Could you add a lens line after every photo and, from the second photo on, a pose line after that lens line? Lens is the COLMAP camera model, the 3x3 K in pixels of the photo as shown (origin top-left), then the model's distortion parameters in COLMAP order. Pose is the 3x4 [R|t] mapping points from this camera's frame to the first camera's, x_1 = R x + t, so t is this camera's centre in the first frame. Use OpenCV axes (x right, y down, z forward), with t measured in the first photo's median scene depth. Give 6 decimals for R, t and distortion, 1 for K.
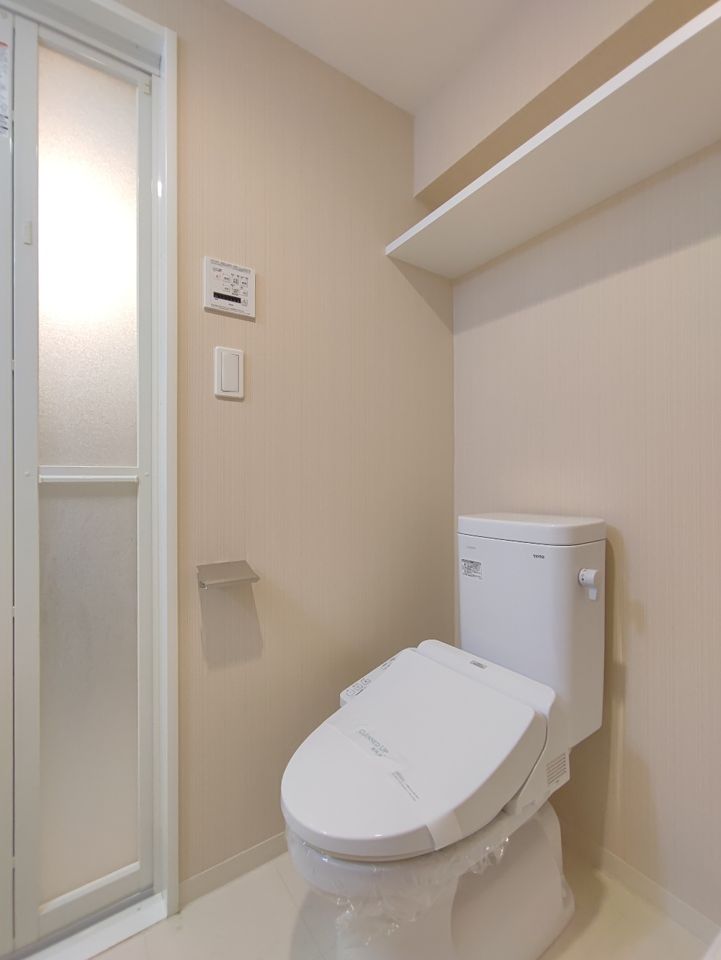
lens RADIAL K [[430.4, 0, 360.5], [0, 430.4, 480.0], [0, 0, 1]] dist [-0.000776, 0.000033]
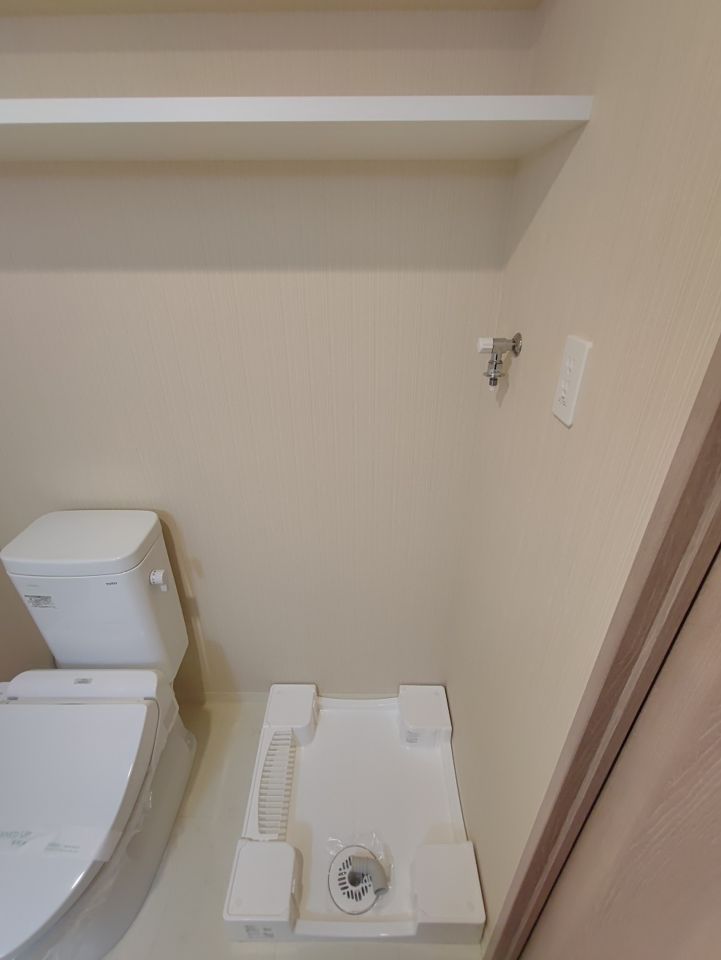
lens RADIAL K [[430.4, 0, 360.5], [0, 430.4, 480.0], [0, 0, 1]] dist [-0.000776, 0.000033]
pose [[0.563513, -0.394204, 0.725986, 0.078088], [-0.004964, 0.877172, 0.480150, -0.553369], [-0.826092, -0.274175, 0.492341, 0.013855]]
